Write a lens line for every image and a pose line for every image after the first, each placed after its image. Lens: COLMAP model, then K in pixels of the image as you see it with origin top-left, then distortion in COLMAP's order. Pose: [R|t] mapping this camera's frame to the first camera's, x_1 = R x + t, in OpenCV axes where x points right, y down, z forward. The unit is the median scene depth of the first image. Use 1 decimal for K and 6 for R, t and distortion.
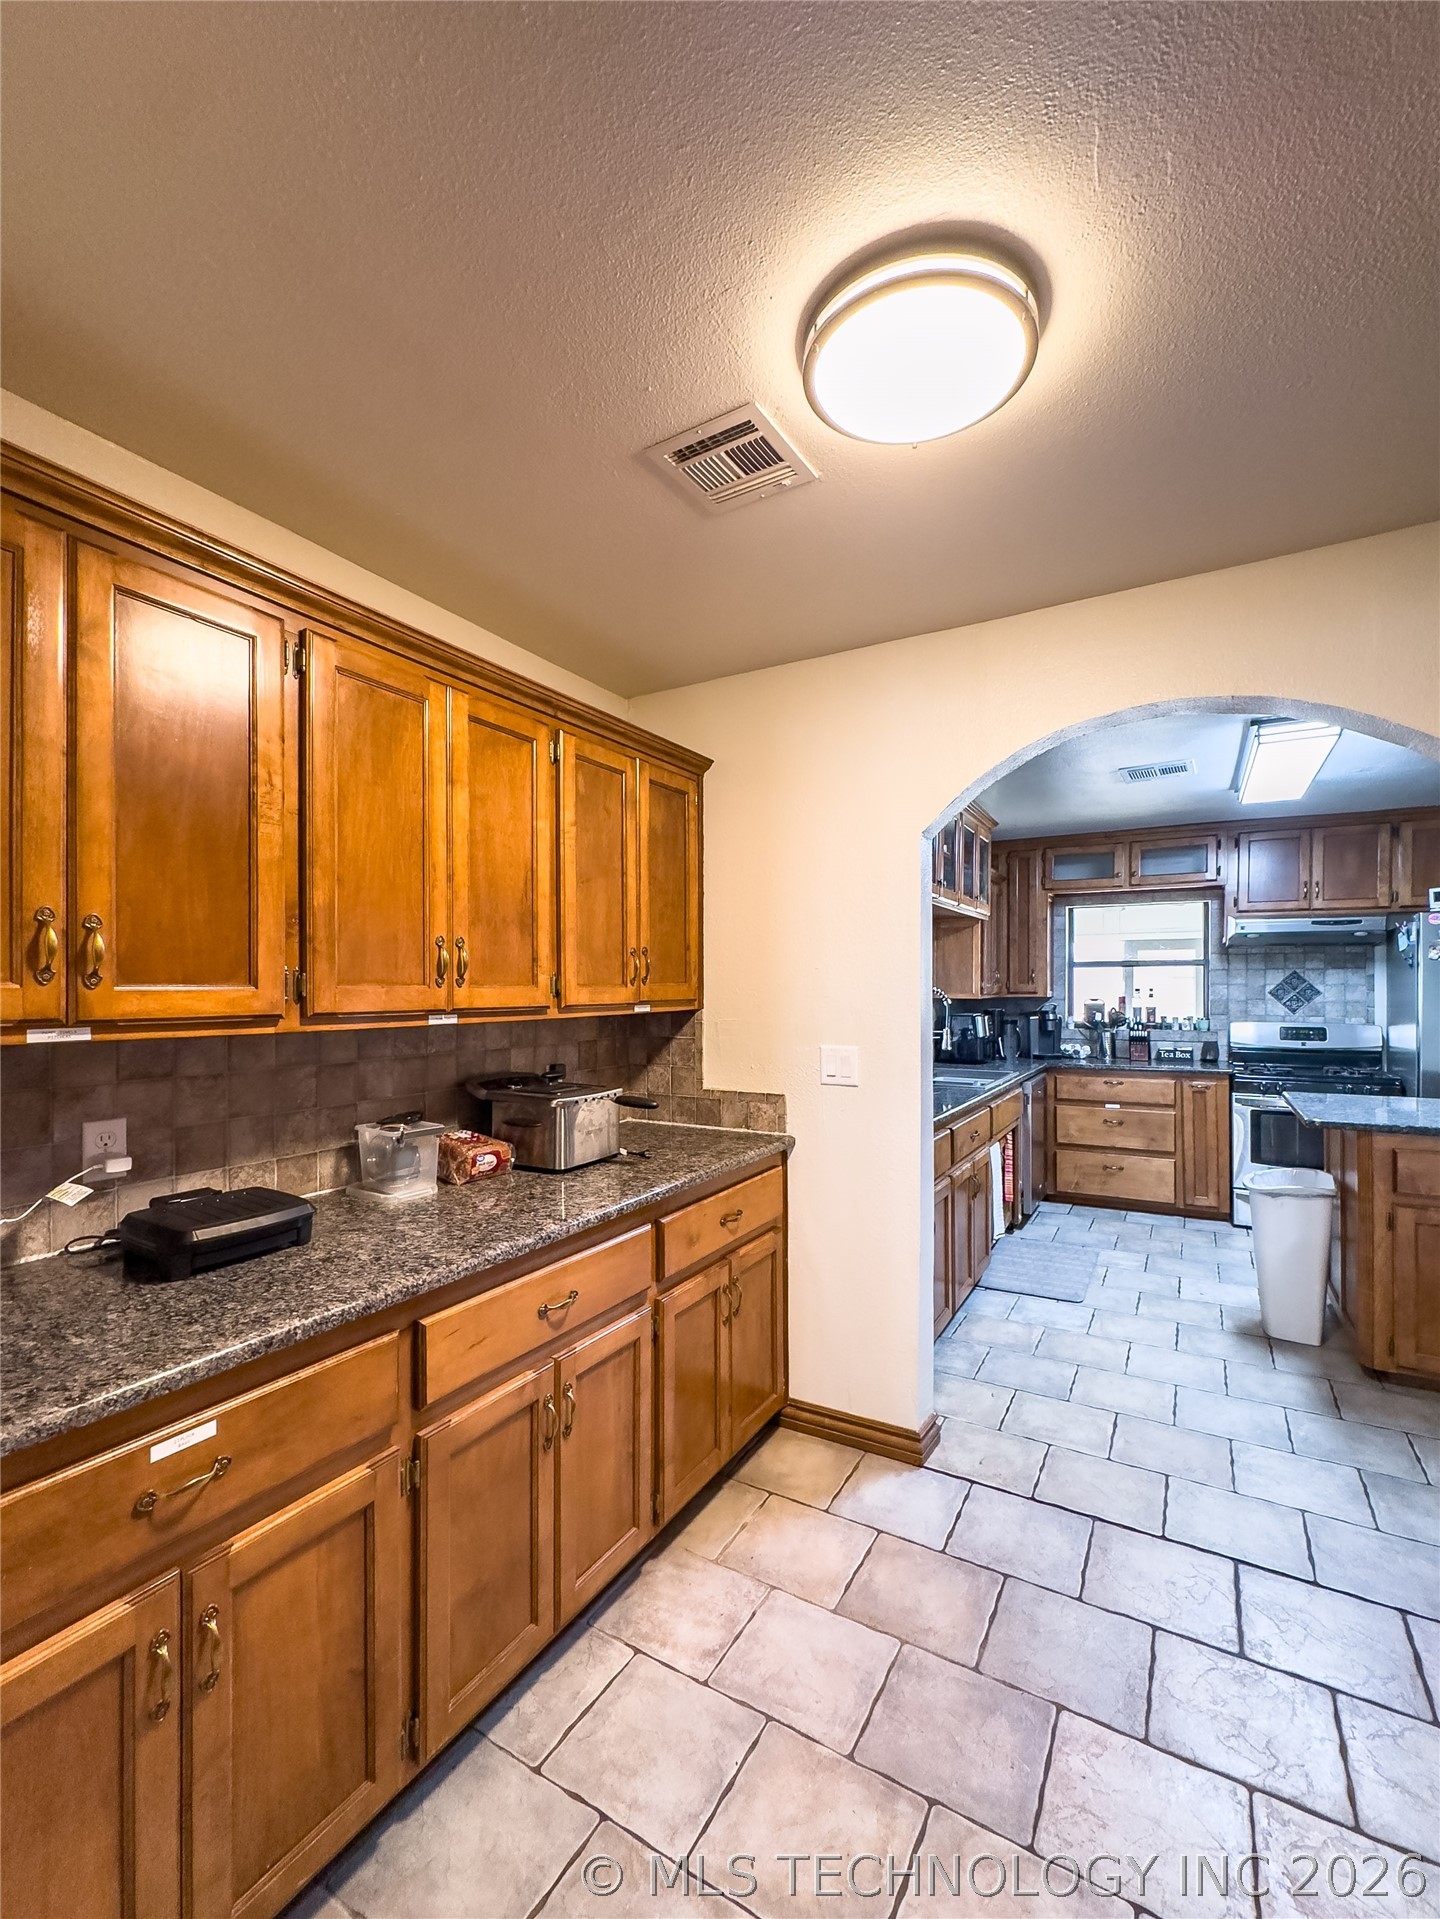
lens RADIAL K [[803.5, 0, 692.7], [0, 803.5, 987.9], [0, 0, 1]] dist [-0.007506, 0.000092]
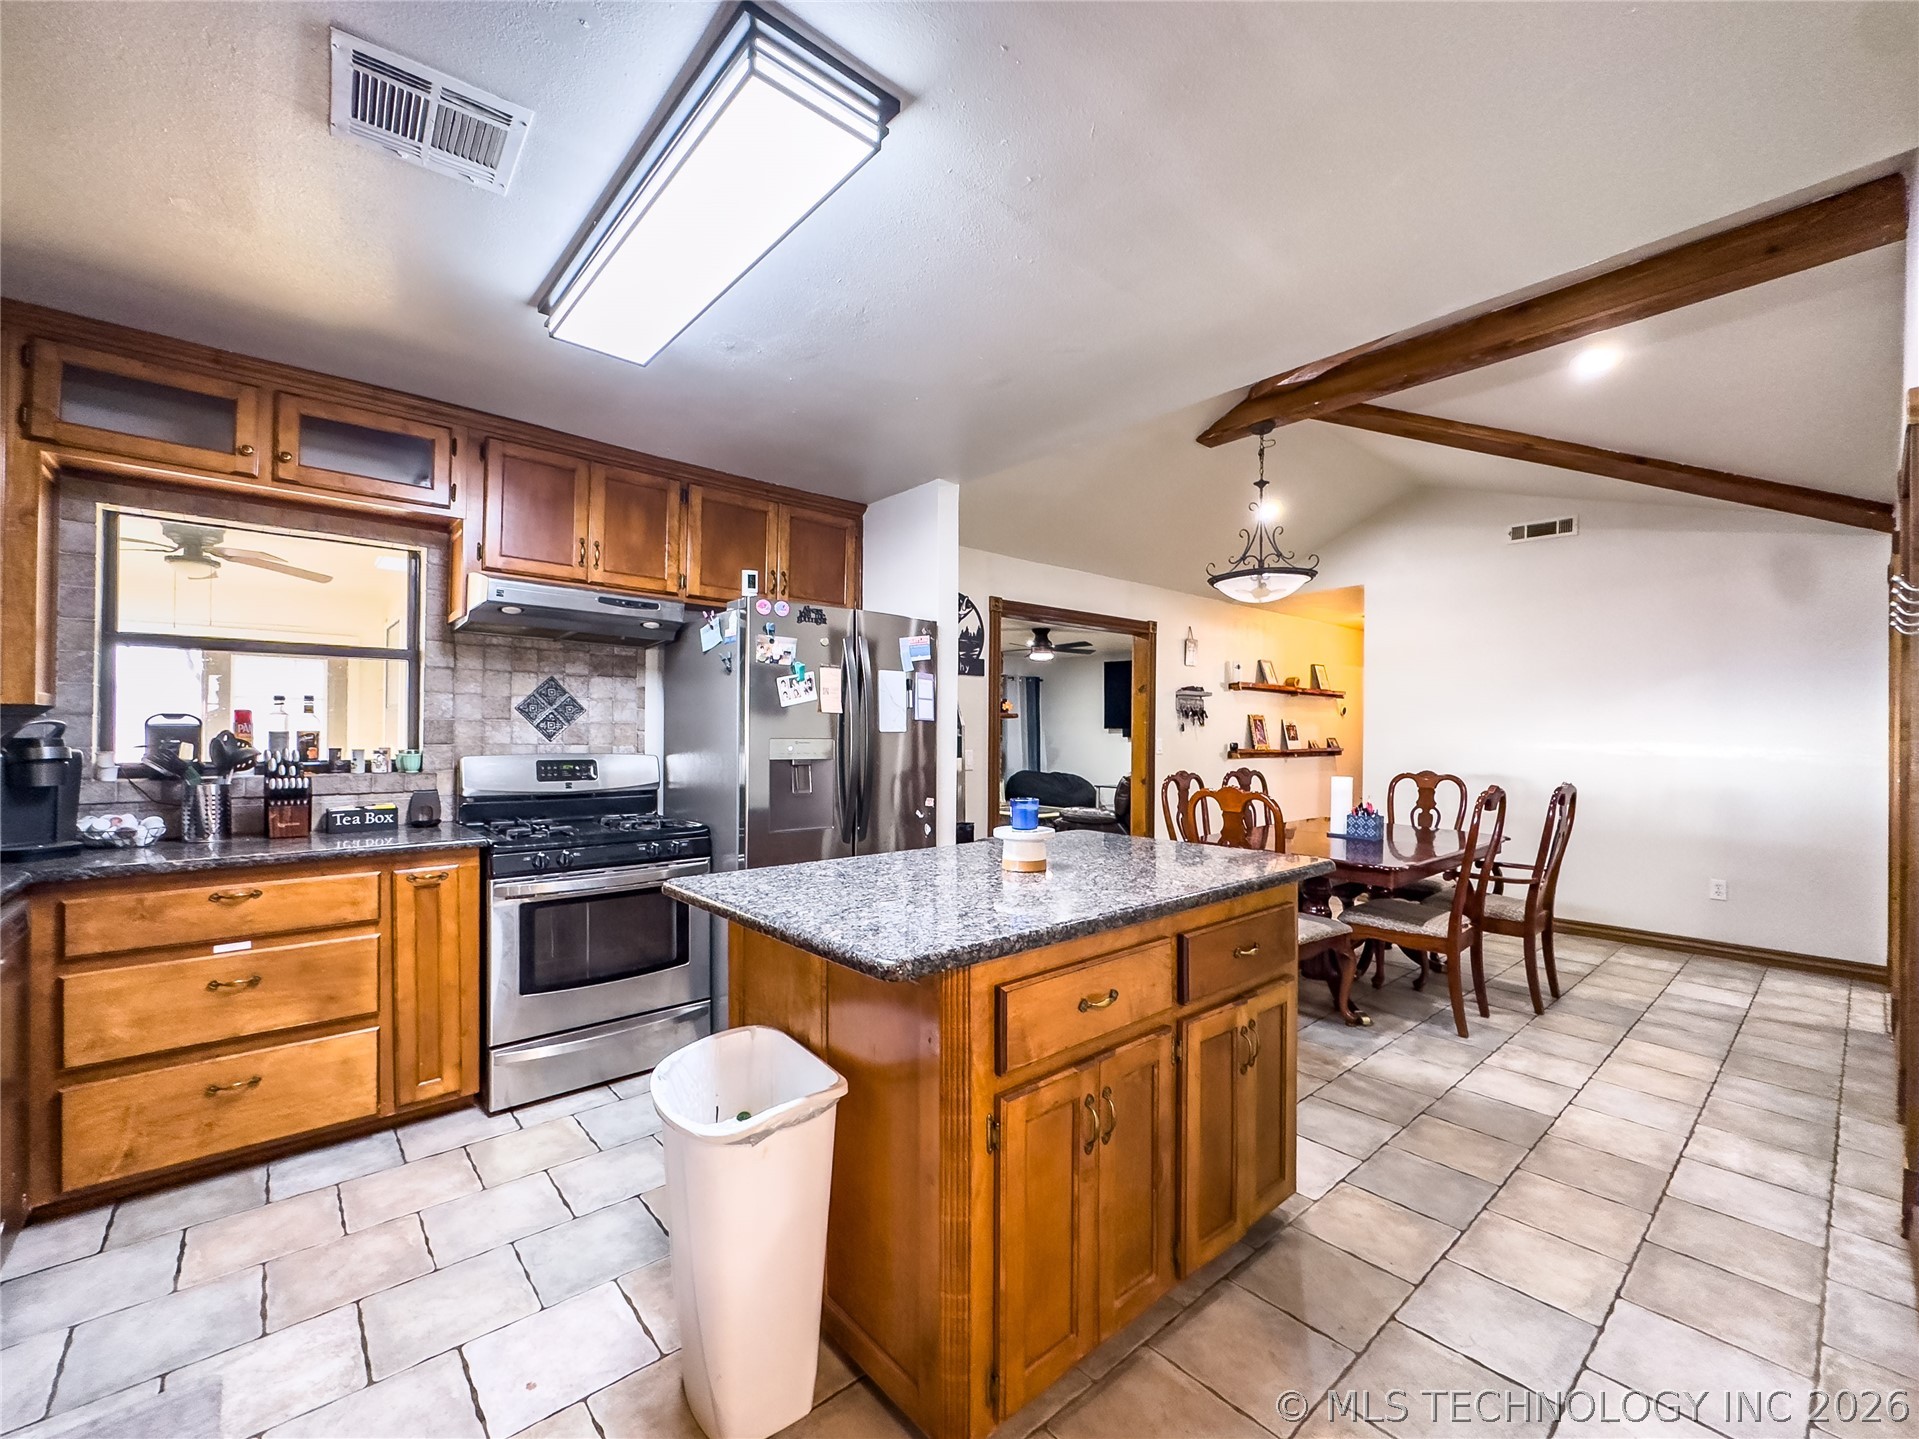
lens RADIAL K [[803.5, 0, 962.2], [0, 803.5, 731.1], [0, 0, 1]] dist [-0.007506, 0.000092]
pose [[0.288565, 0.007455, 0.957431, 0.211510], [-0.009749, 0.999941, -0.004848, 0.024143], [-0.957411, -0.007935, 0.288621, 0.477935]]
